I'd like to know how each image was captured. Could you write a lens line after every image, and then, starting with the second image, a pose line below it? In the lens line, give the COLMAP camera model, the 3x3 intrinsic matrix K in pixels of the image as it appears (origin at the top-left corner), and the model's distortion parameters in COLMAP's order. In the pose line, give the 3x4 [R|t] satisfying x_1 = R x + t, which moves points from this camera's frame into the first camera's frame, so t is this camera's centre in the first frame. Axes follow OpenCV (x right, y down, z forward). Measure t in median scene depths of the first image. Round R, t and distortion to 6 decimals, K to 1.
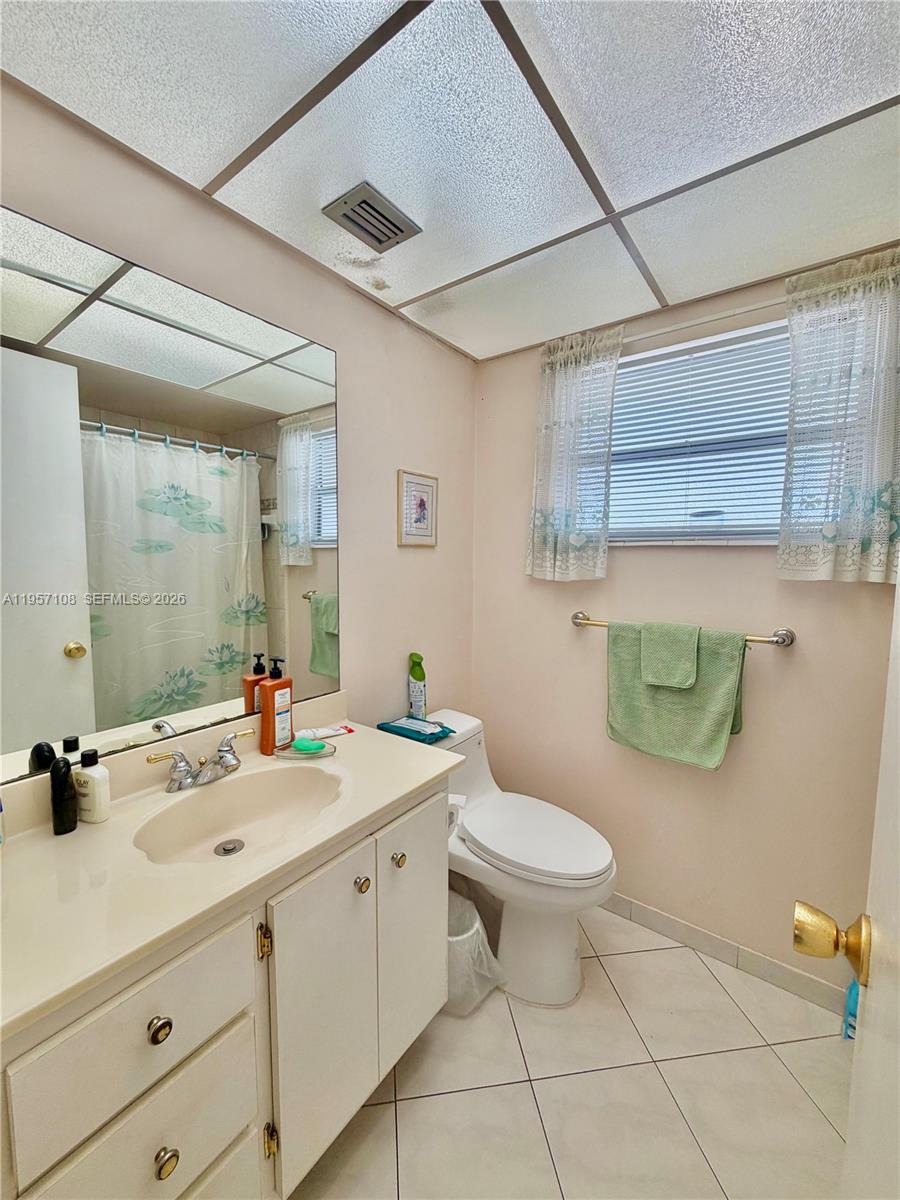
lens RADIAL K [[475.7, 0, 456.0], [0, 475.7, 595.8], [0, 0, 1]] dist [0.001728, -0.000345]
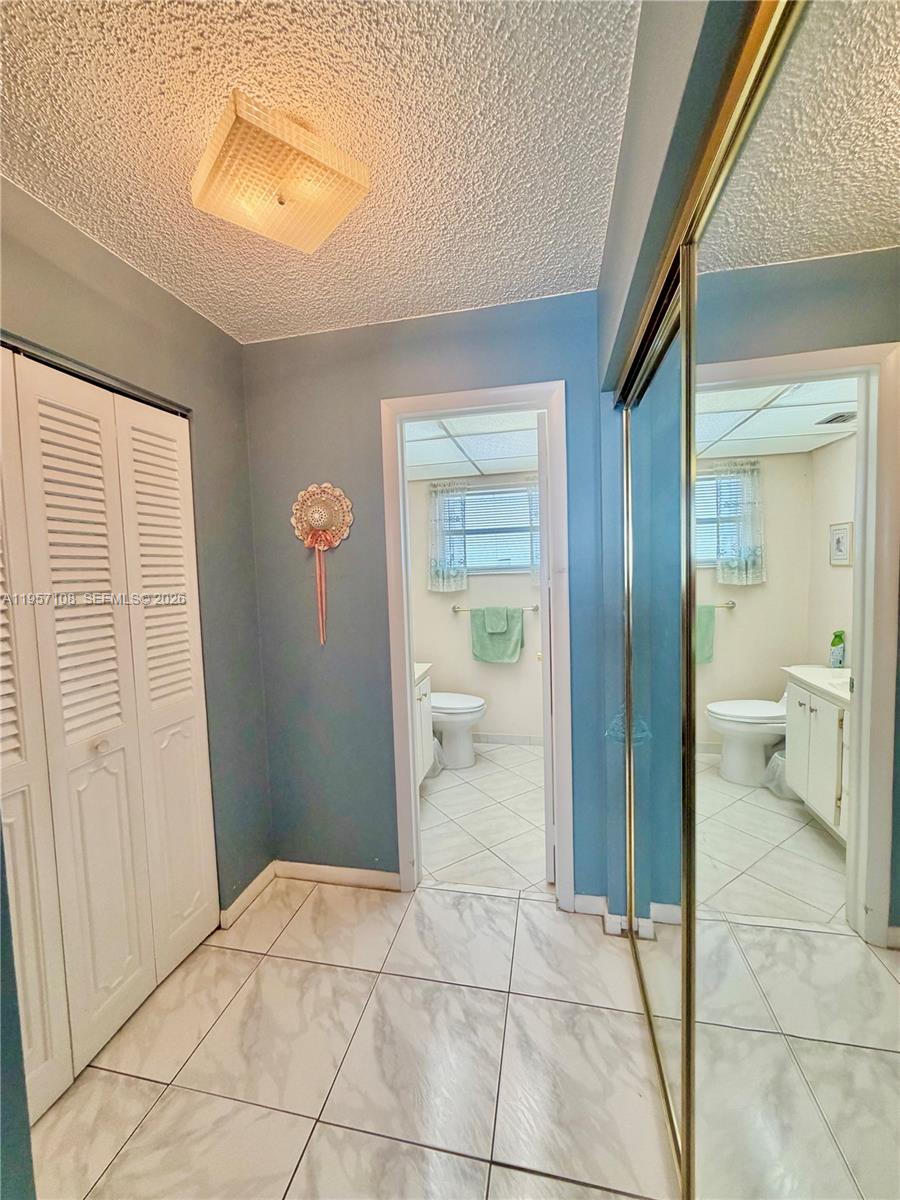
lens RADIAL K [[475.7, 0, 456.0], [0, 475.7, 595.8], [0, 0, 1]] dist [0.001728, -0.000345]
pose [[0.906168, -0.063652, 0.418100, -0.701766], [0.076690, 0.996950, -0.014436, 0.023075], [-0.415906, 0.045146, 0.908286, -1.057581]]
